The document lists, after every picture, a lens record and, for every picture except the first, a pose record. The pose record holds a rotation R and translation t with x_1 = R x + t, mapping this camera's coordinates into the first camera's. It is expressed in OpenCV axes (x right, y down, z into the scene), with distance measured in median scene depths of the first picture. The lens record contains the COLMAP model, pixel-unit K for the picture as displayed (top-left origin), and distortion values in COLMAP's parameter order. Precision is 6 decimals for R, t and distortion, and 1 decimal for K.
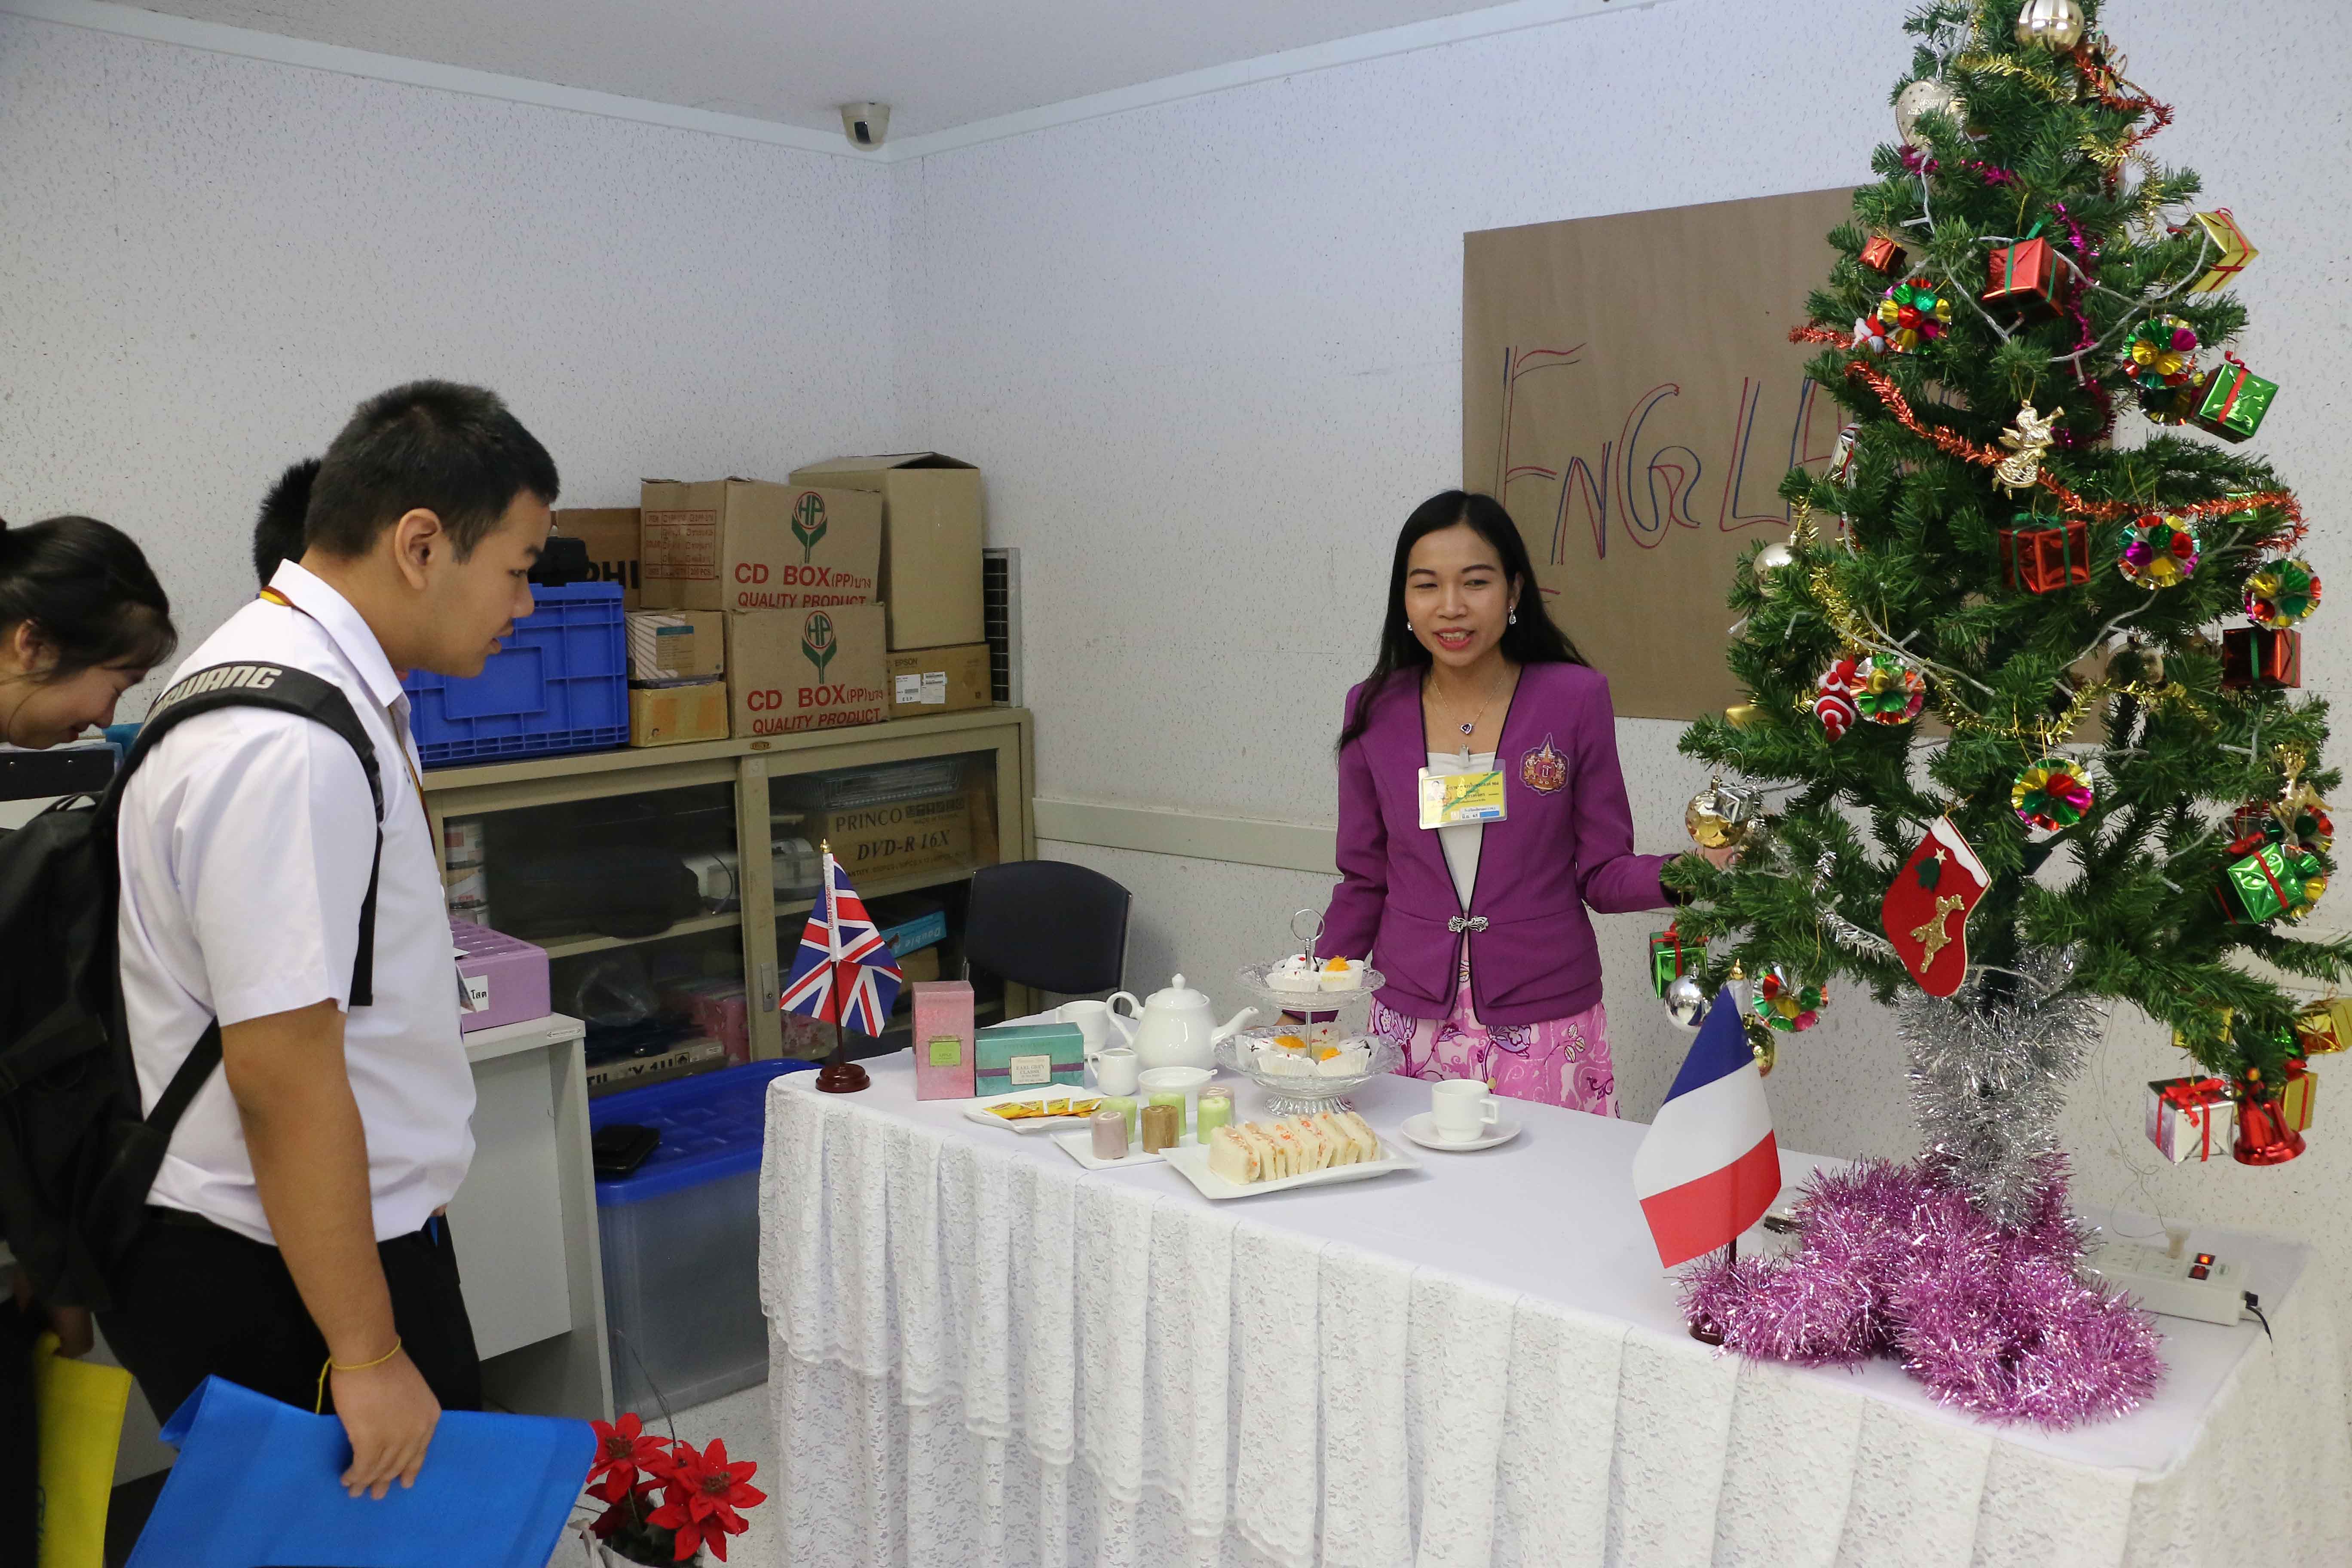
lens RADIAL K [[1934.7, 0, 1206.7], [0, 1934.7, 783.4], [0, 0, 1]] dist [-0.189778, 0.176367]
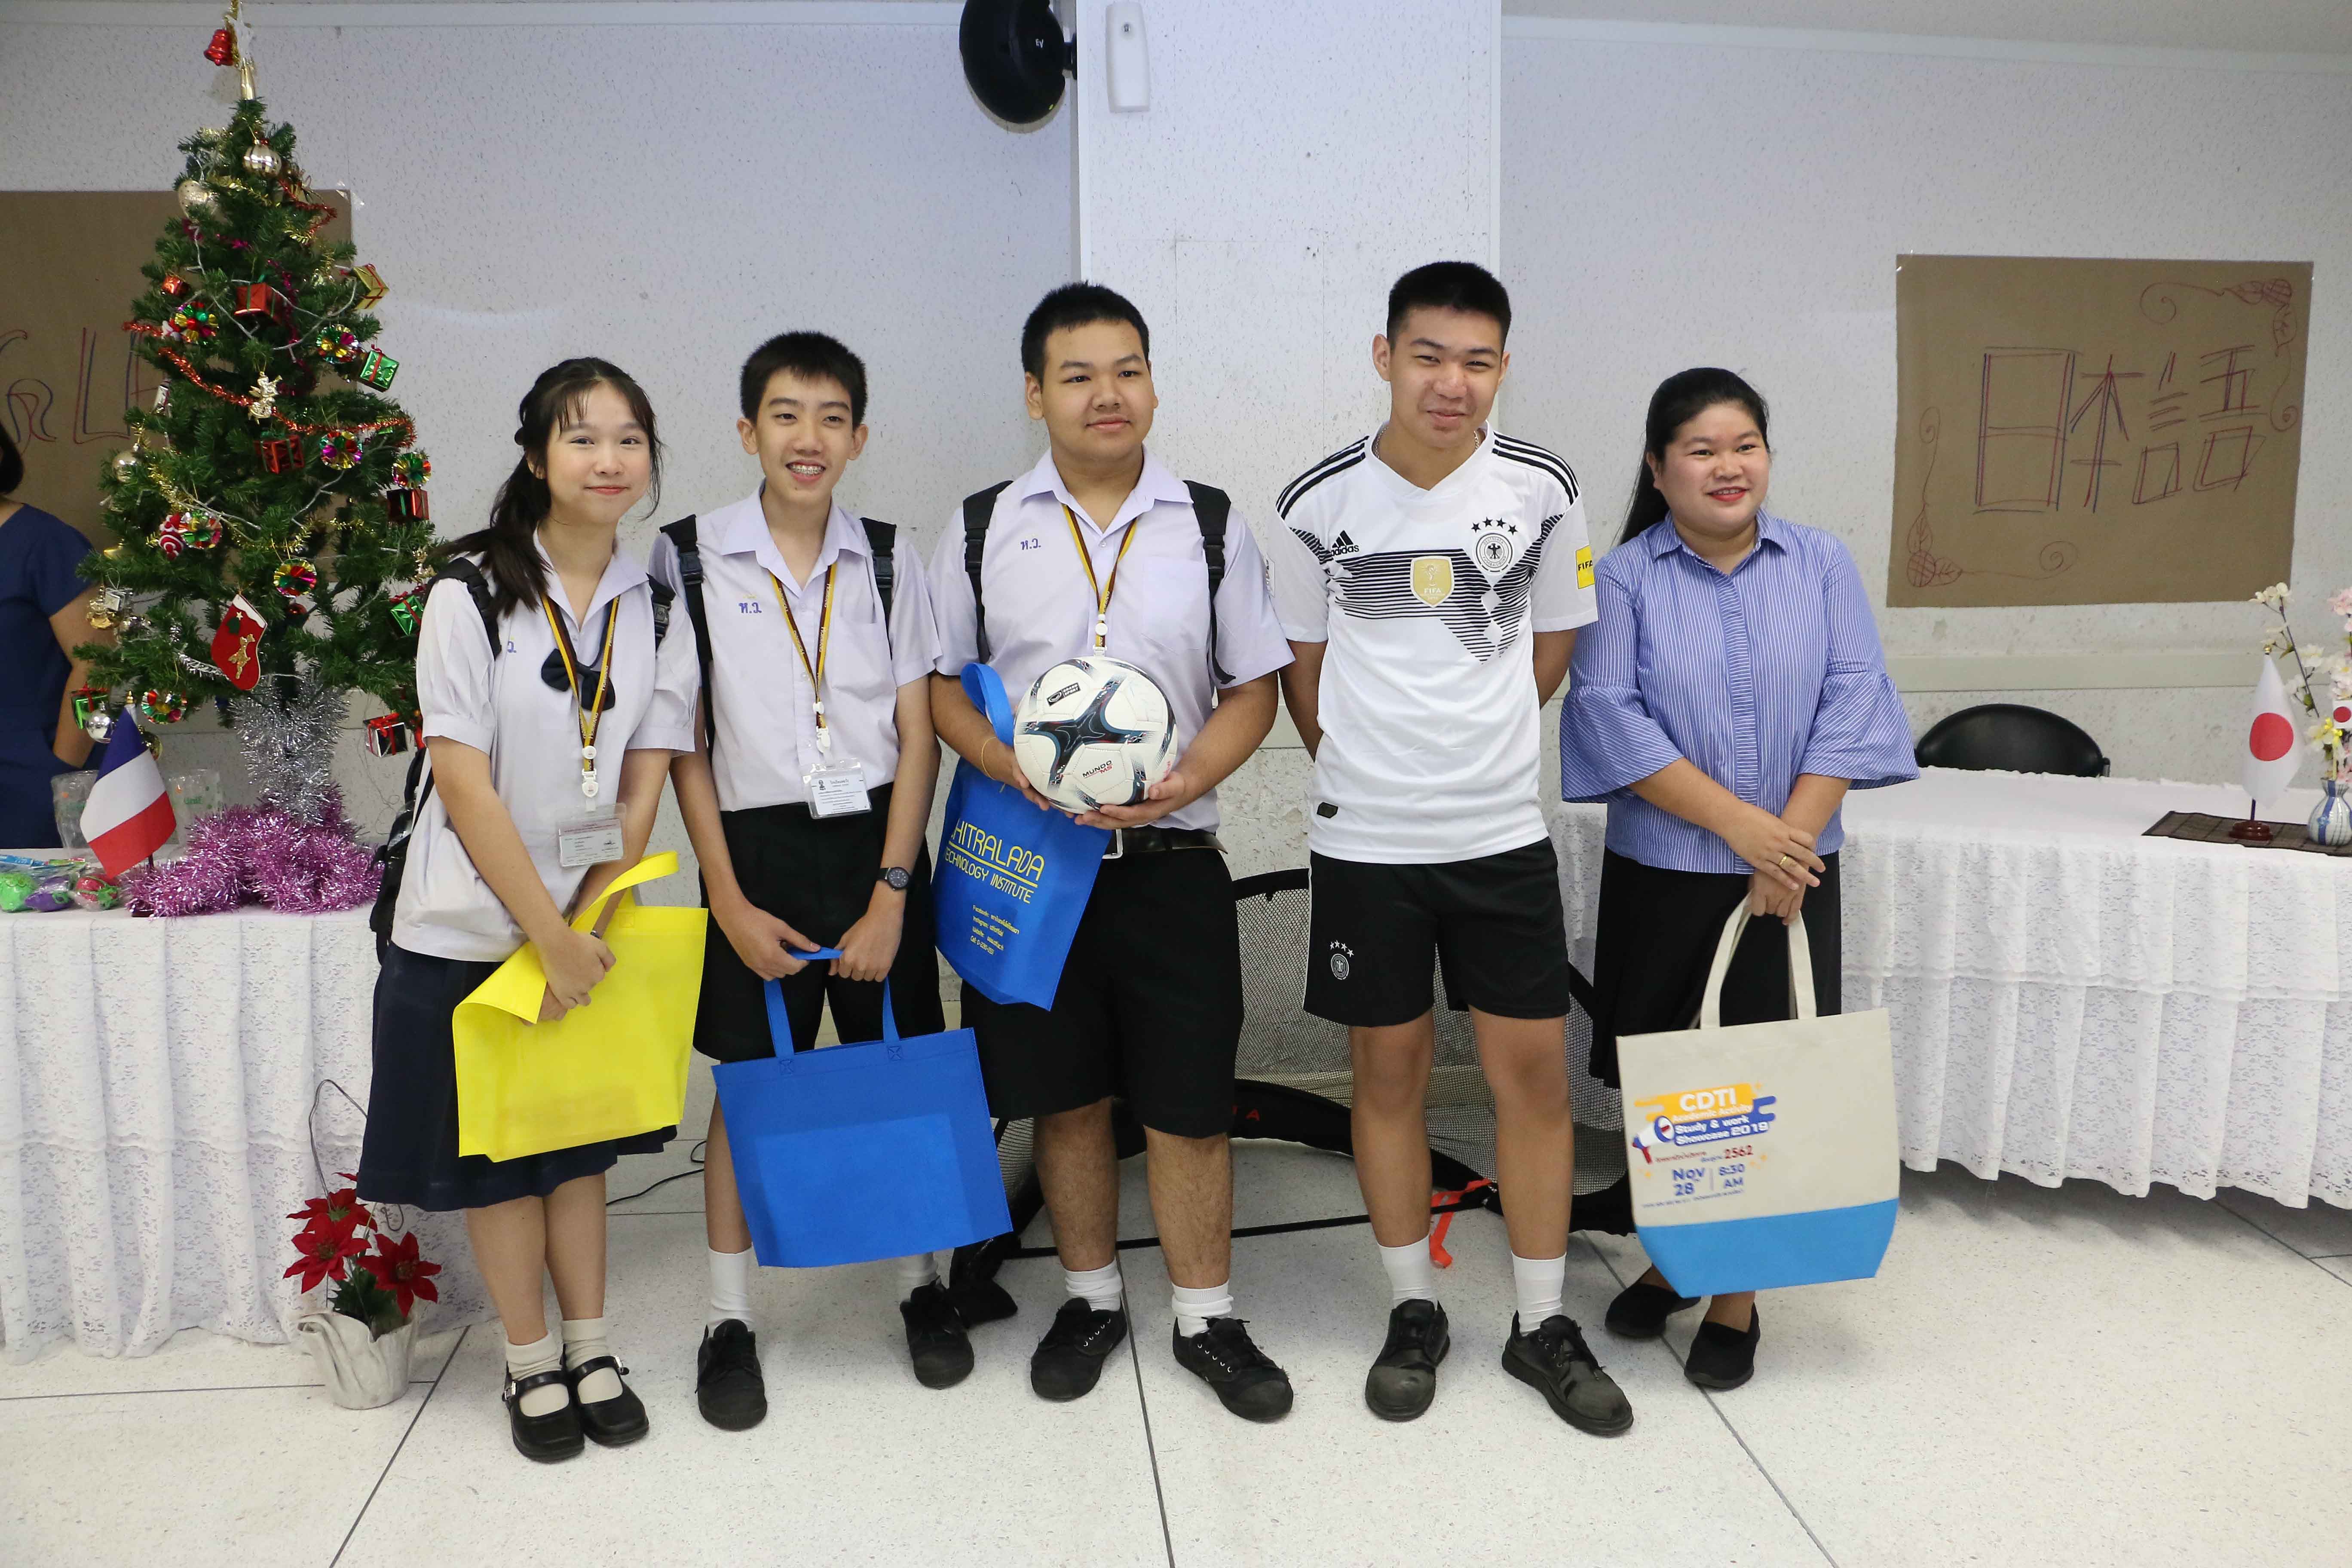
lens RADIAL K [[1934.7, 0, 1206.7], [0, 1934.7, 783.4], [0, 0, 1]] dist [-0.189778, 0.176367]
pose [[0.684811, -0.120979, 0.718608, -0.286222], [0.085549, 0.992651, 0.085589, 0.121694], [-0.723681, 0.002864, 0.690128, -0.923912]]
